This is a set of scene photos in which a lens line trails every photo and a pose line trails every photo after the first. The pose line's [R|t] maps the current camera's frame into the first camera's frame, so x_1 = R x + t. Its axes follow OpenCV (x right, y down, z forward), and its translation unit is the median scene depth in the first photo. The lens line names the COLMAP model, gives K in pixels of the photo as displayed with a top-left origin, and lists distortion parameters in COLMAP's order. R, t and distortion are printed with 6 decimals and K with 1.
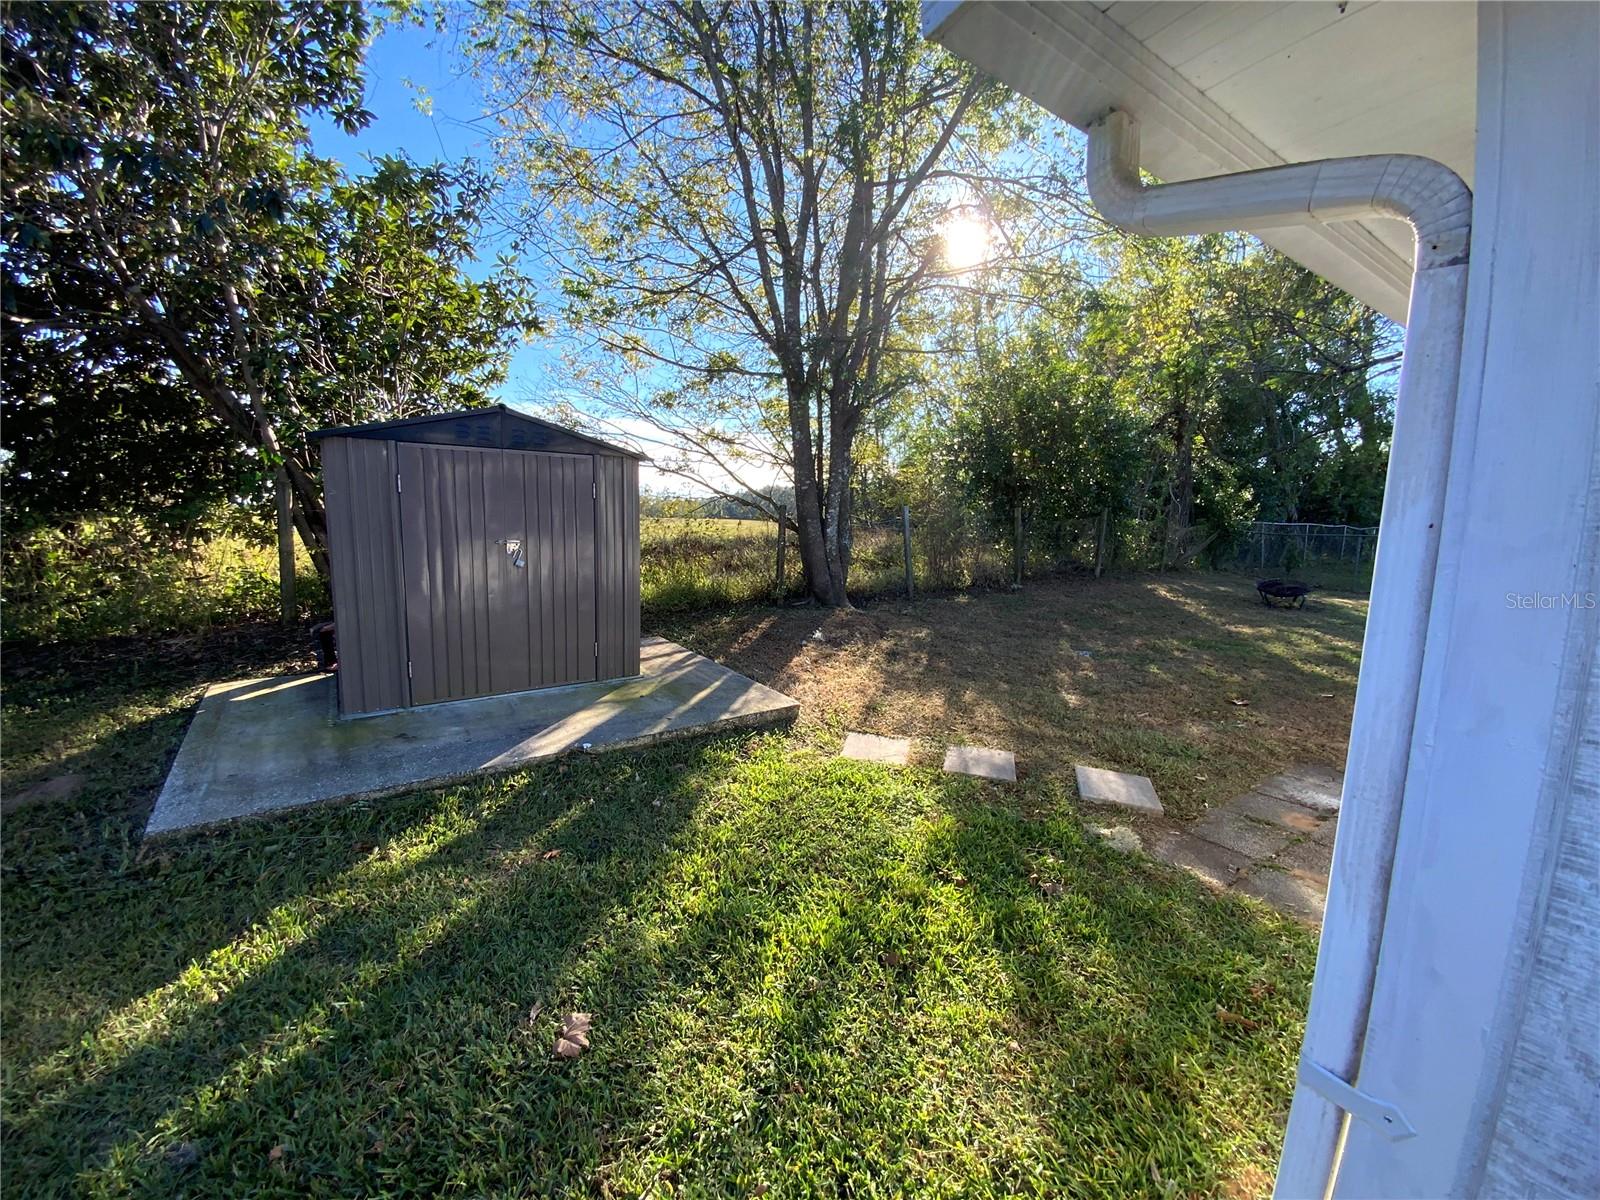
lens RADIAL K [[645.1, 0, 797.4], [0, 645.1, 598.8], [0, 0, 1]] dist [-0.005975, -0.004492]
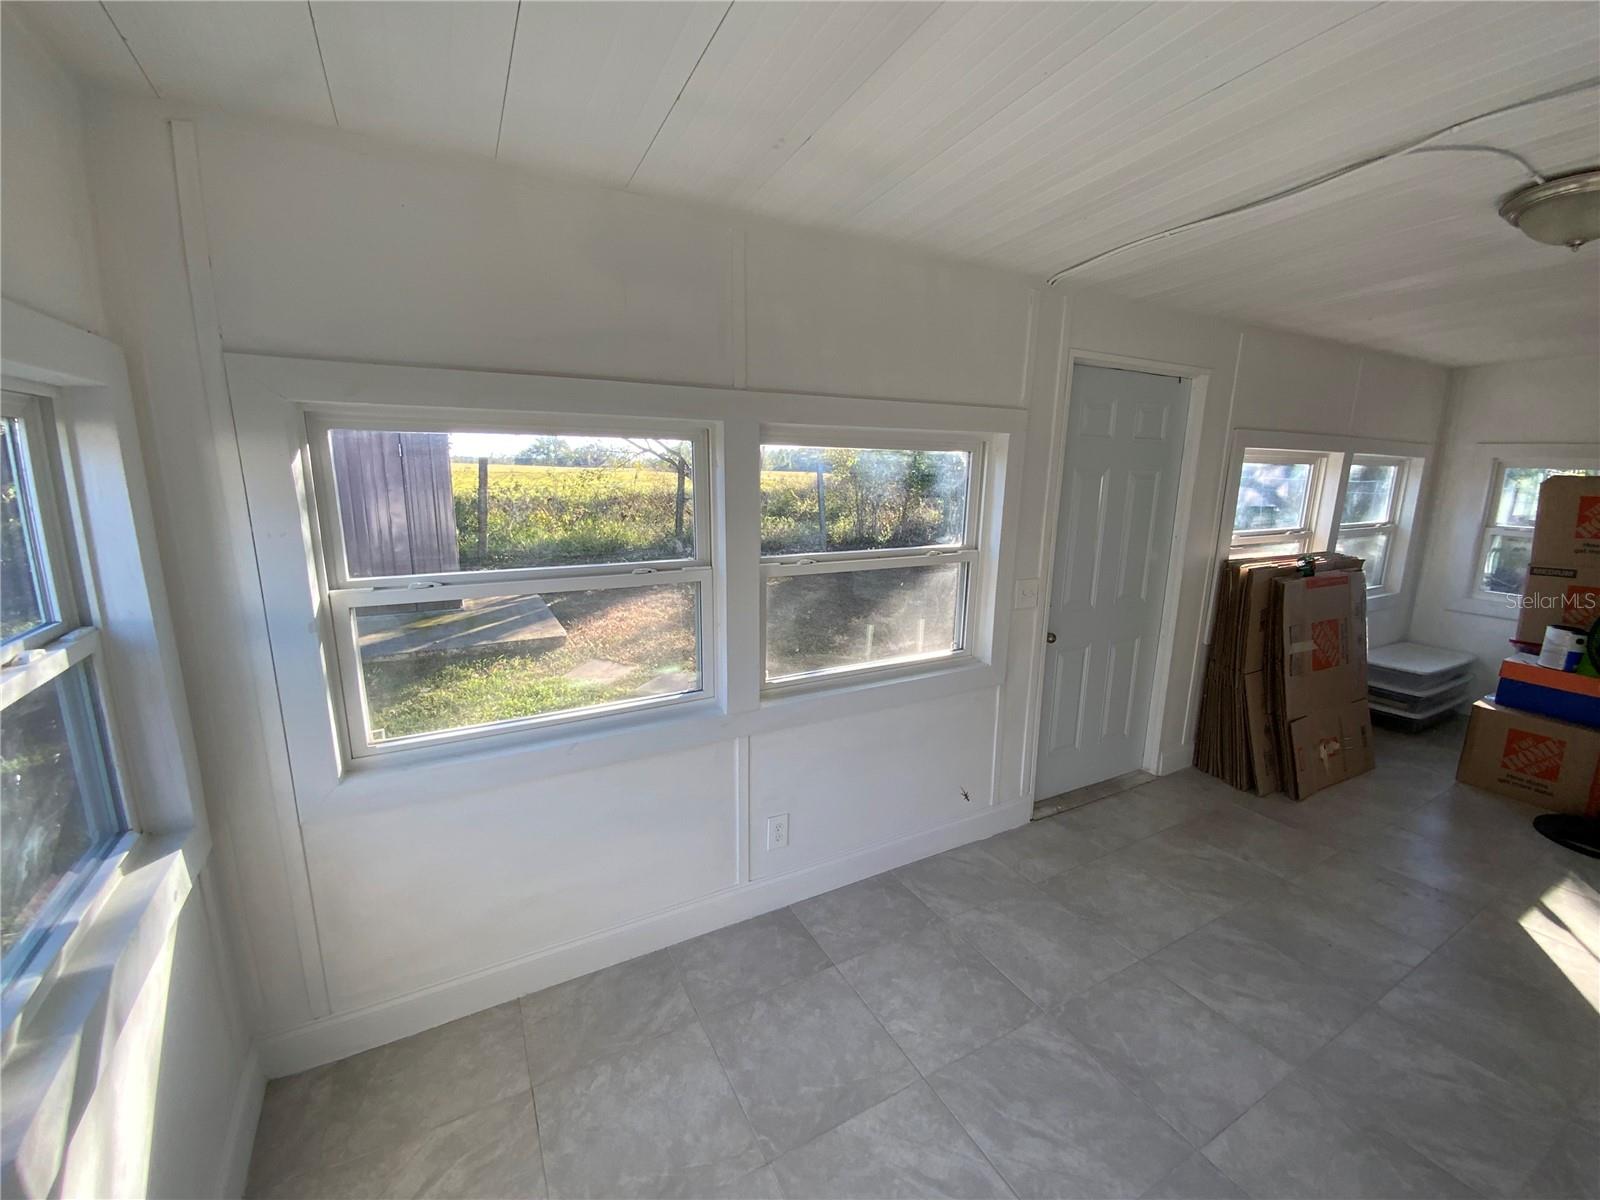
lens RADIAL K [[645.1, 0, 799.8], [0, 645.1, 592.8], [0, 0, 1]] dist [-0.005975, -0.004492]
pose [[0.994925, 0.027161, -0.096888, 0.570120], [-0.020160, 0.997164, 0.072511, -0.012620], [0.098582, -0.070190, 0.992650, -0.149854]]
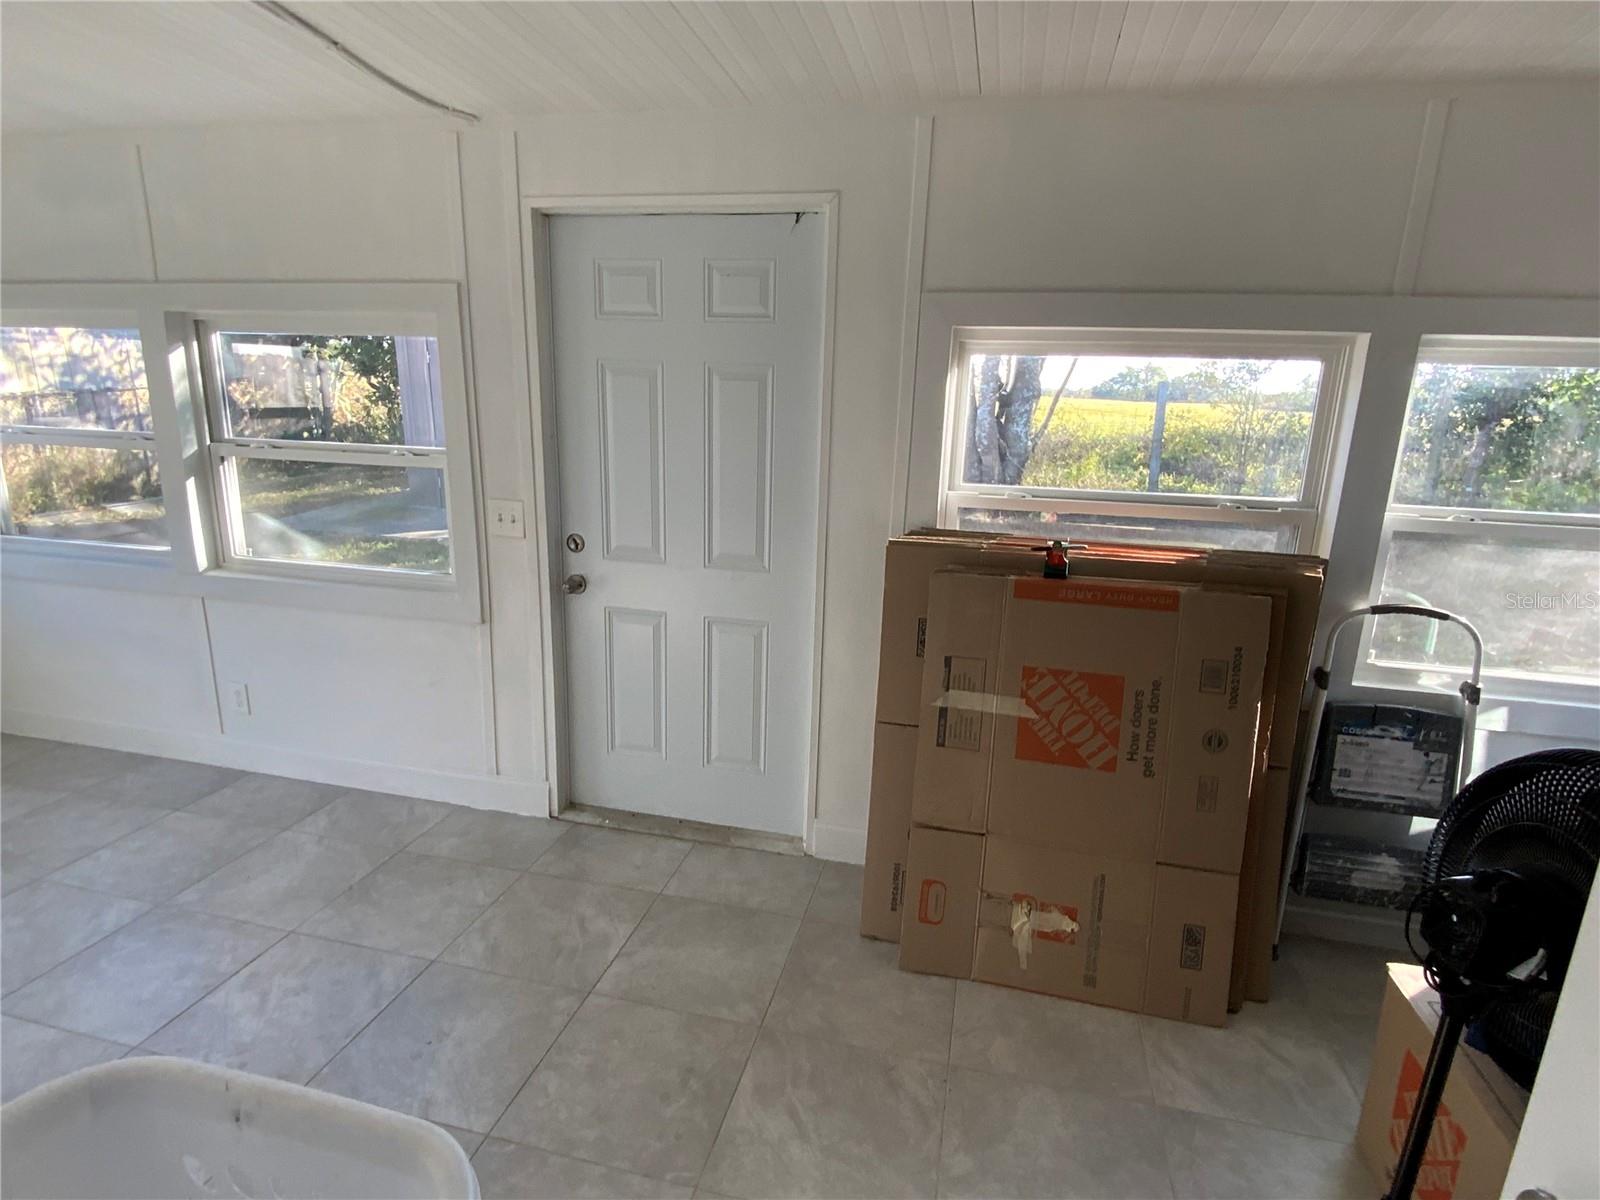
lens RADIAL K [[852.9, 0, 806.9], [0, 852.9, 593.6], [0, 0, 1]] dist [0.019888, -0.016590]
pose [[0.676758, 0.187515, -0.711925, 4.538839], [-0.115157, 0.982078, 0.149202, -0.144404], [0.727143, -0.018990, 0.686223, 1.620298]]
